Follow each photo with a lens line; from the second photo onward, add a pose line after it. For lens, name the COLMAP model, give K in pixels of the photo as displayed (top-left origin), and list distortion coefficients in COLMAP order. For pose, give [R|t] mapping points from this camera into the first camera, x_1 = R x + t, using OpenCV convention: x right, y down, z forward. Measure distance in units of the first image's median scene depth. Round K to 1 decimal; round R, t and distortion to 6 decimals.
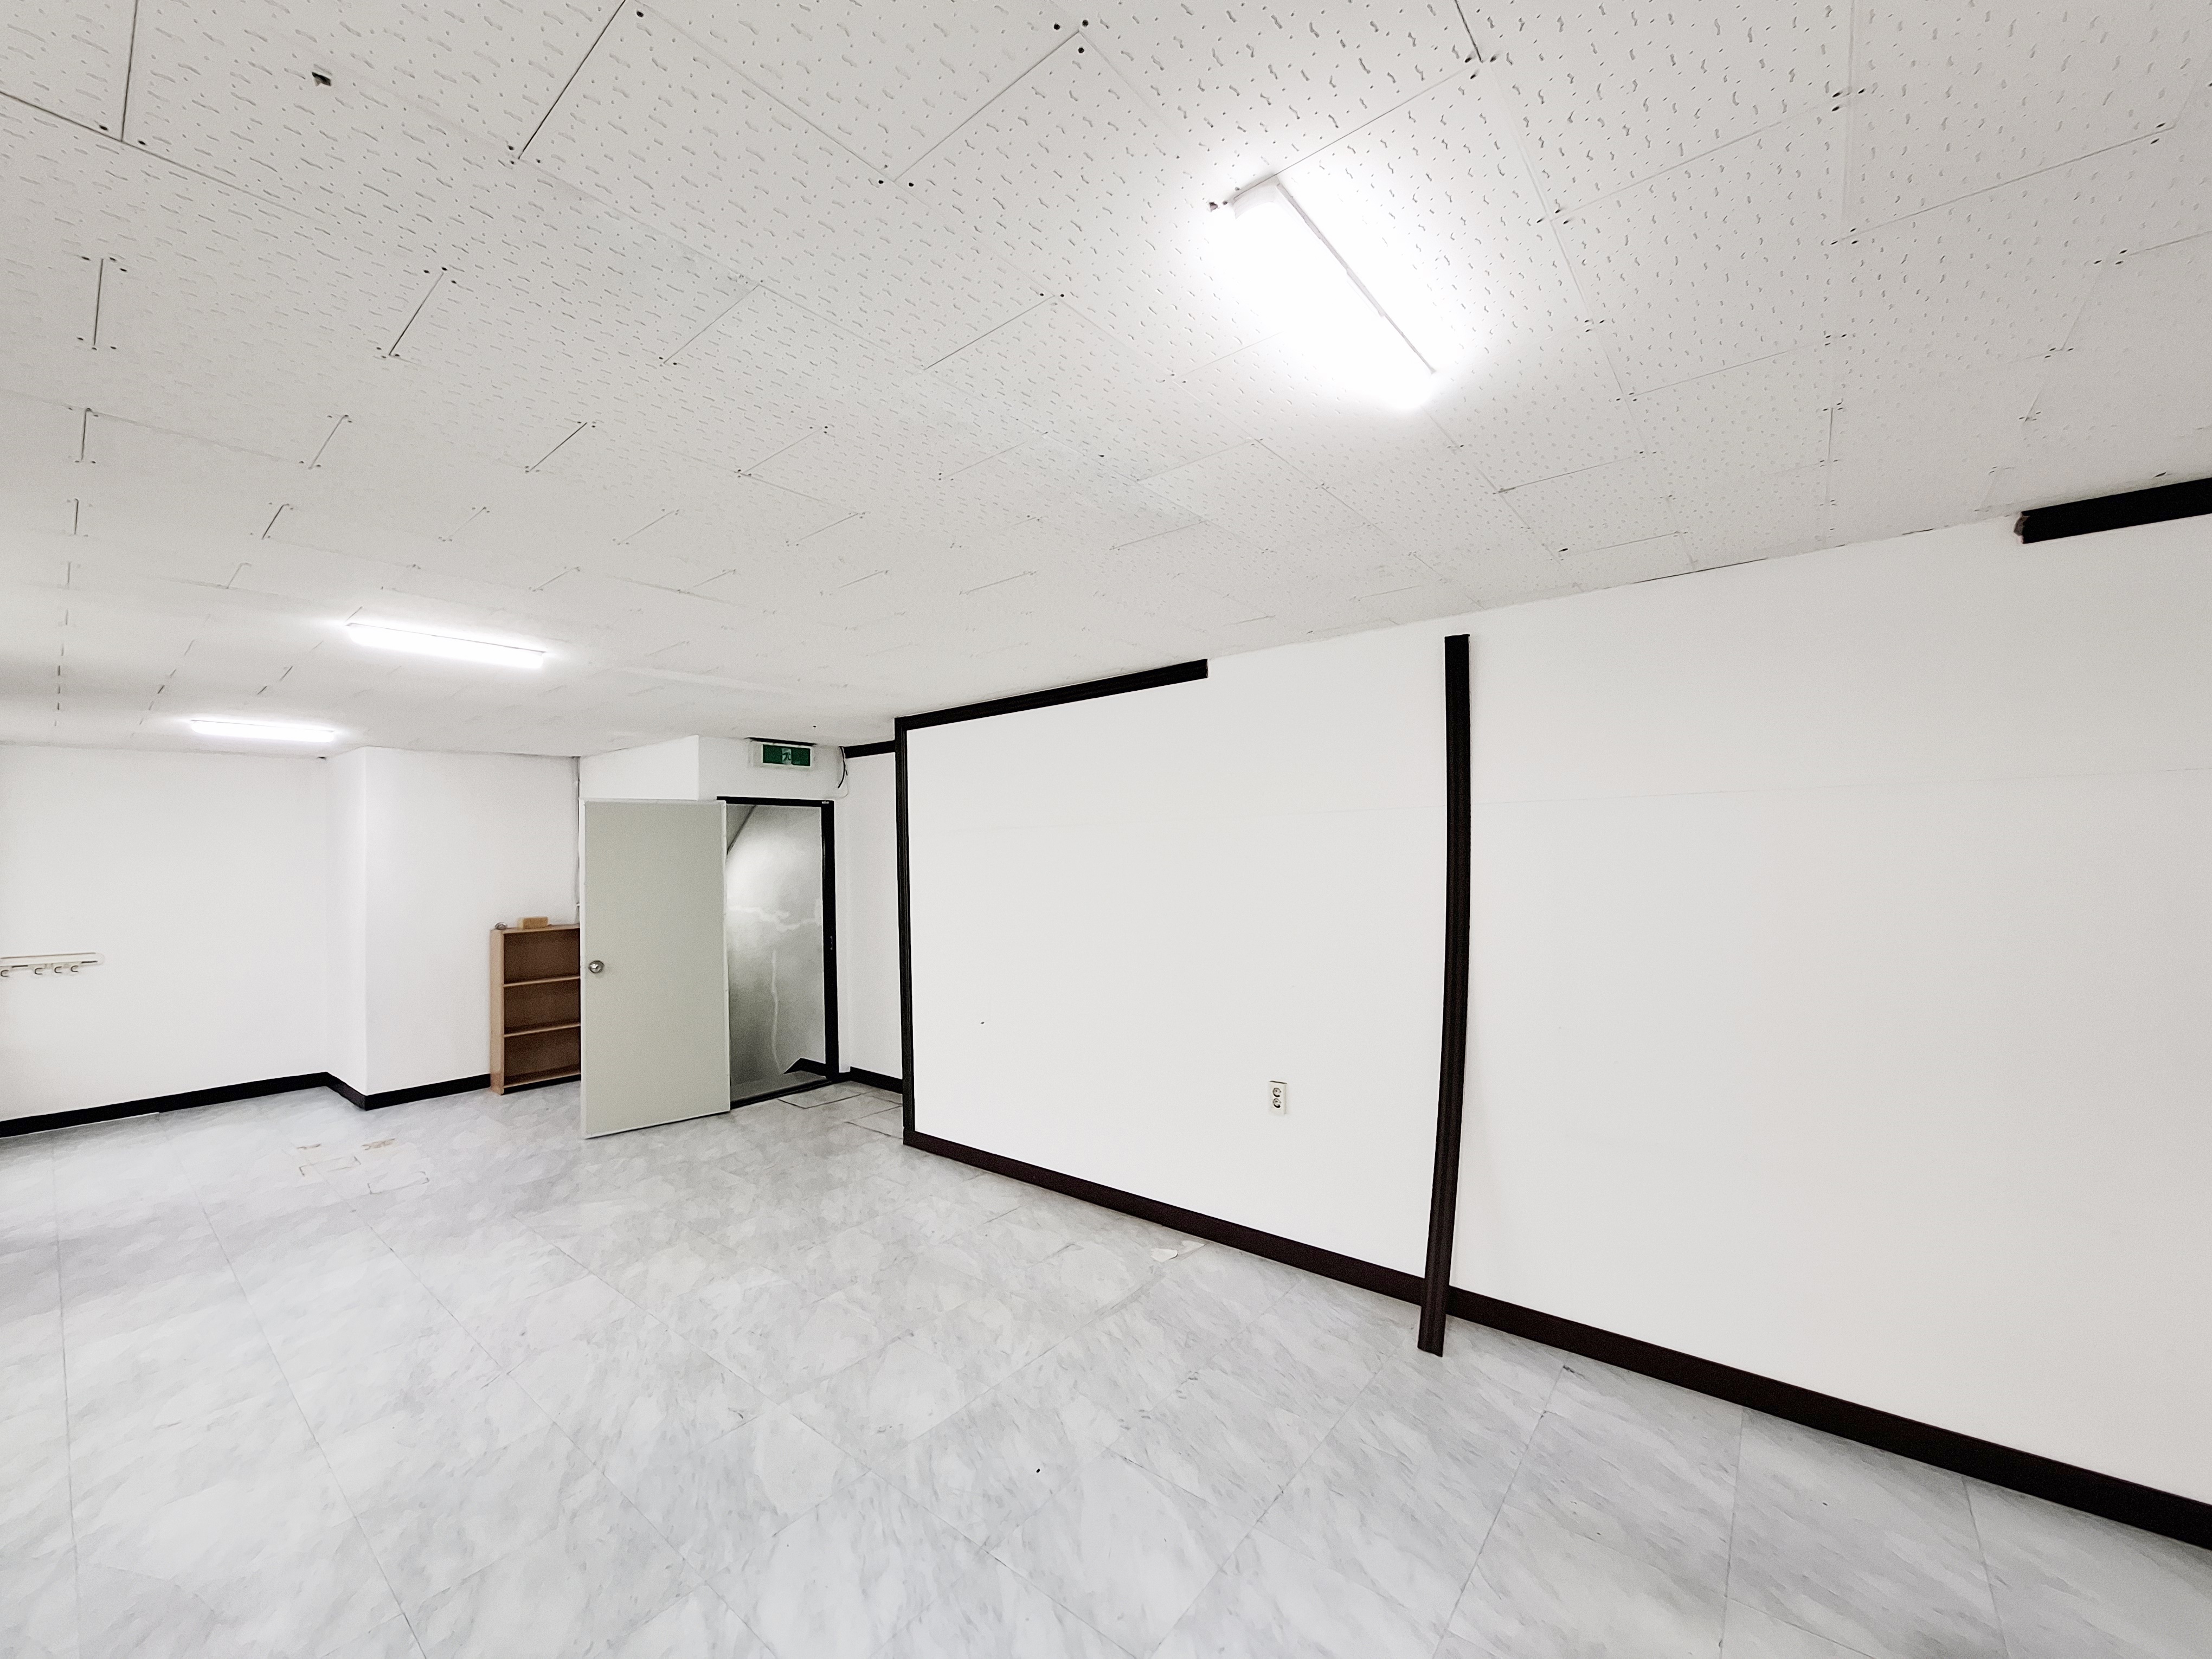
lens RADIAL K [[867.4, 0, 1092.7], [0, 867.4, 829.0], [0, 0, 1]] dist [-0.010163, 0.002814]
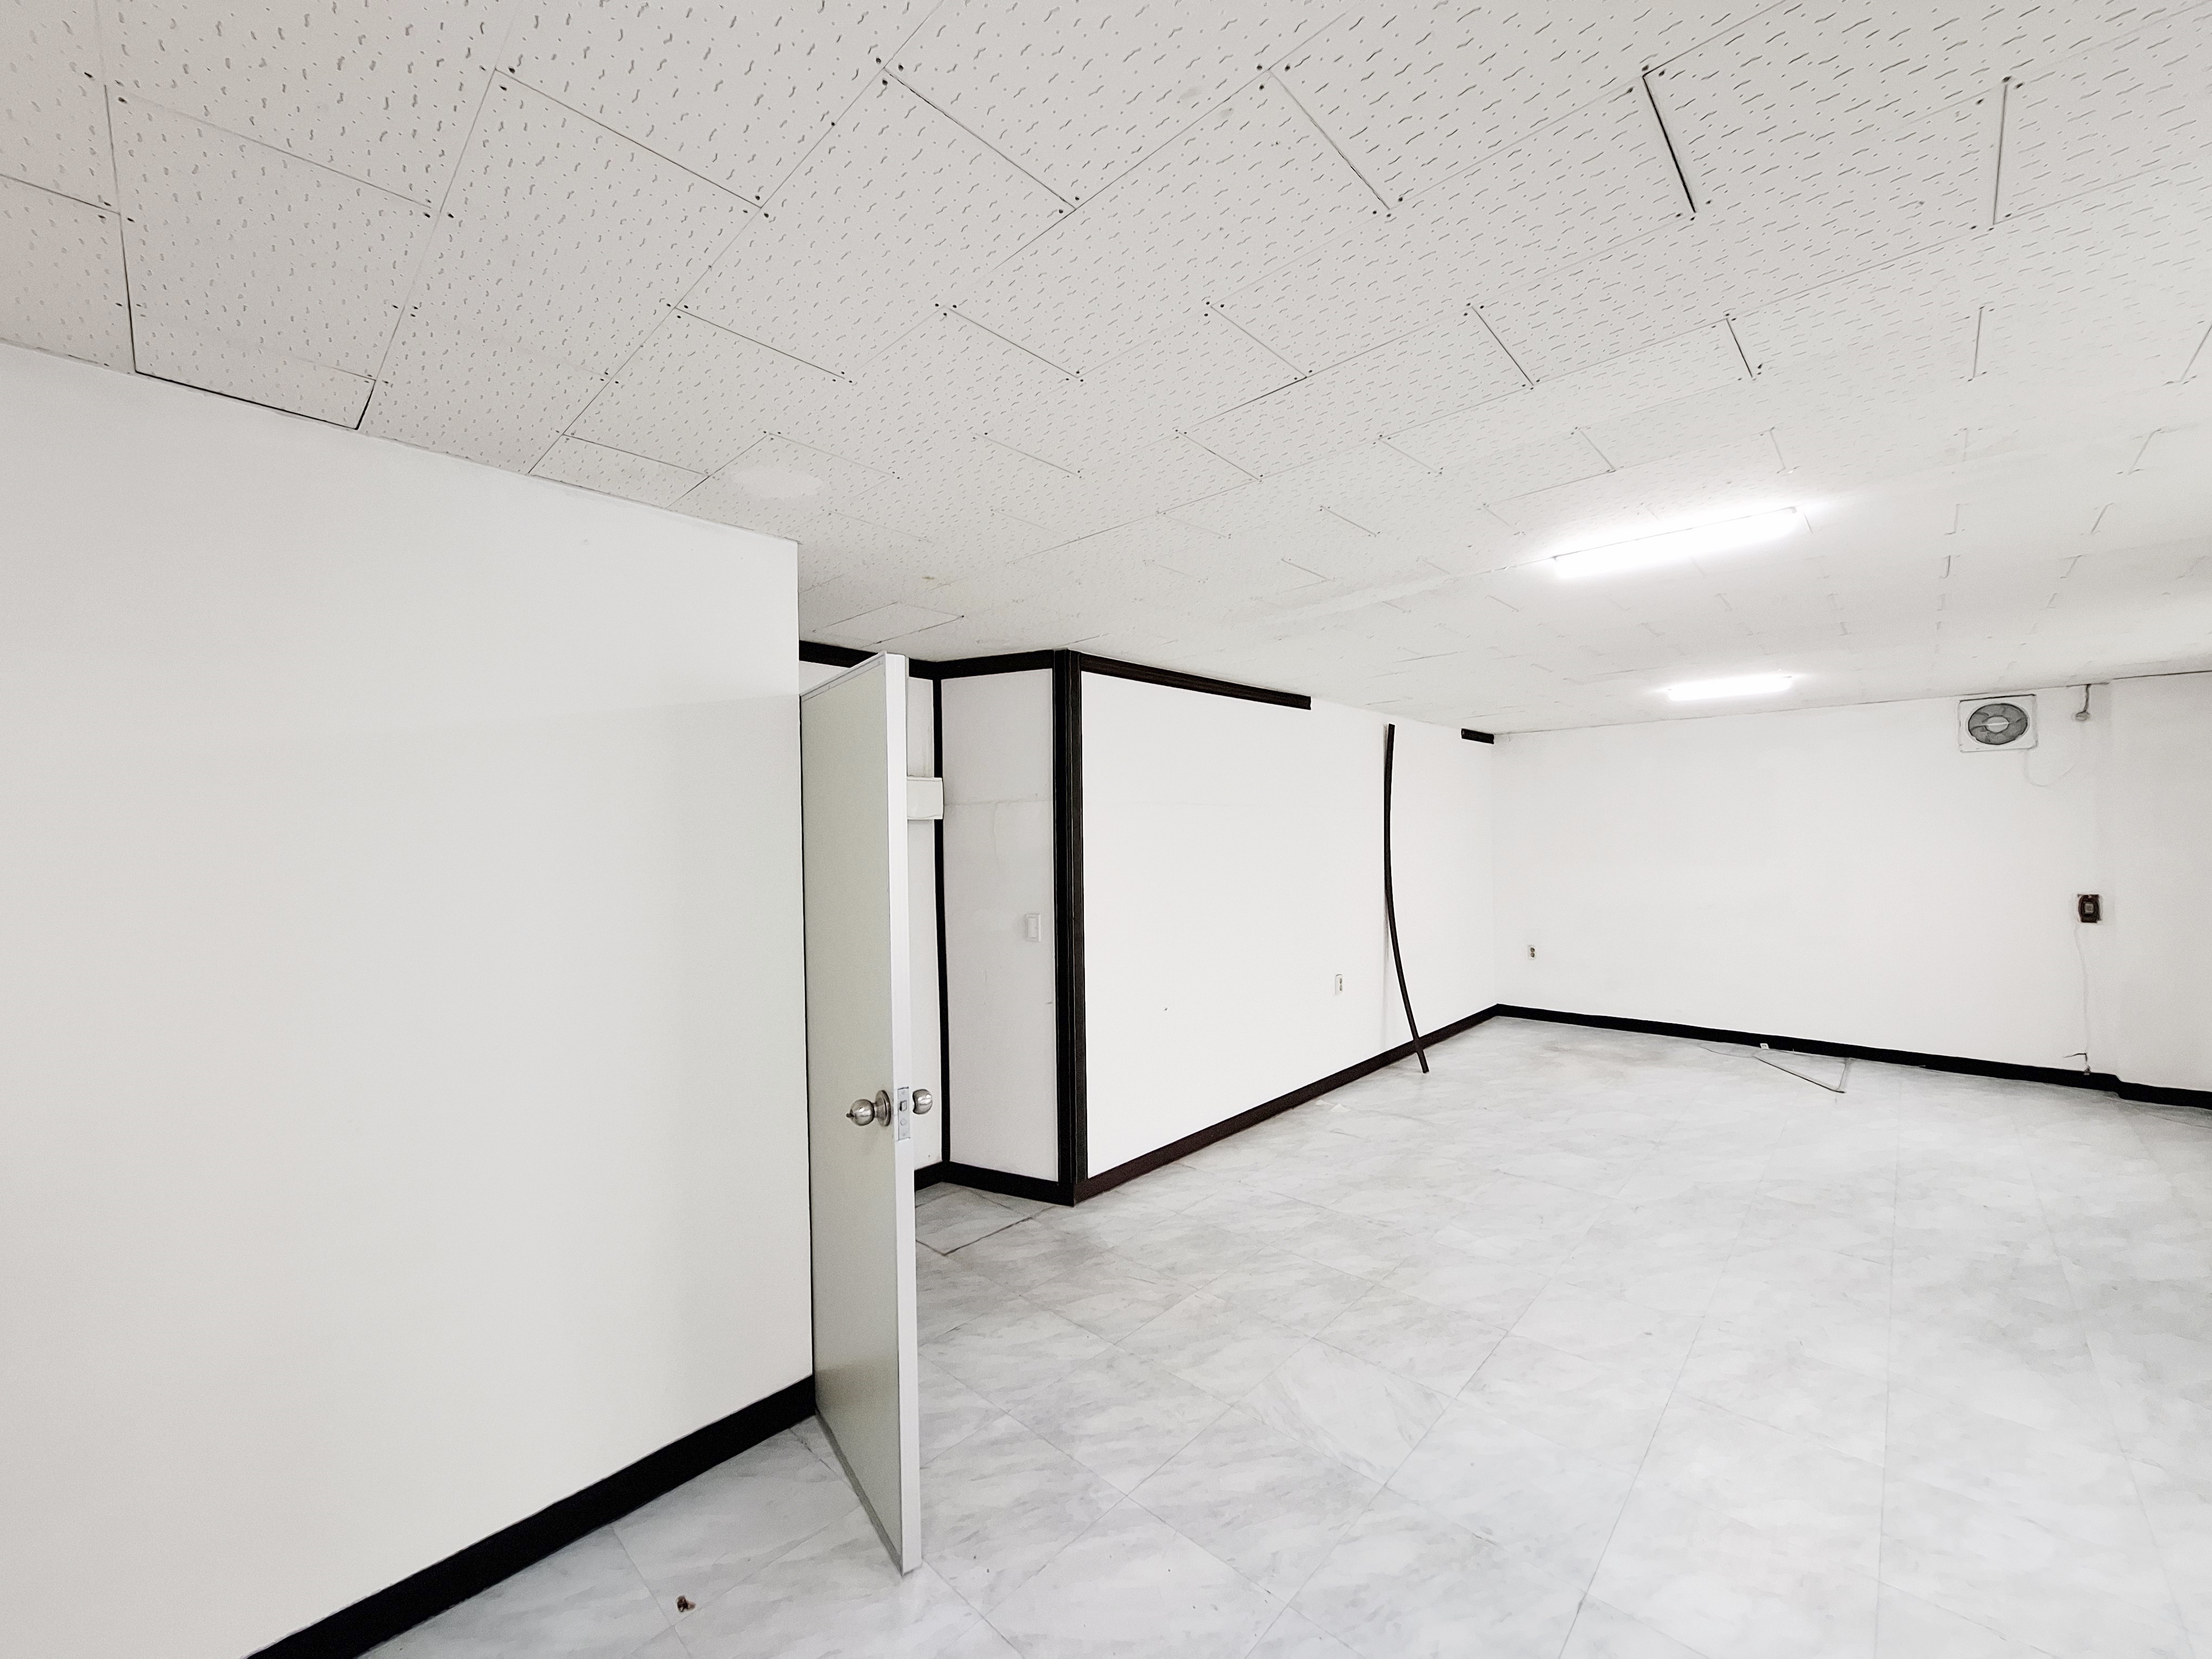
lens RADIAL K [[867.4, 0, 1107.7], [0, 867.4, 828.0], [0, 0, 1]] dist [-0.010163, 0.002814]
pose [[0.067634, 0.026738, 0.997352, -1.553322], [-0.014587, 0.999560, -0.025808, 0.077399], [-0.997604, -0.012803, 0.067995, 1.447541]]
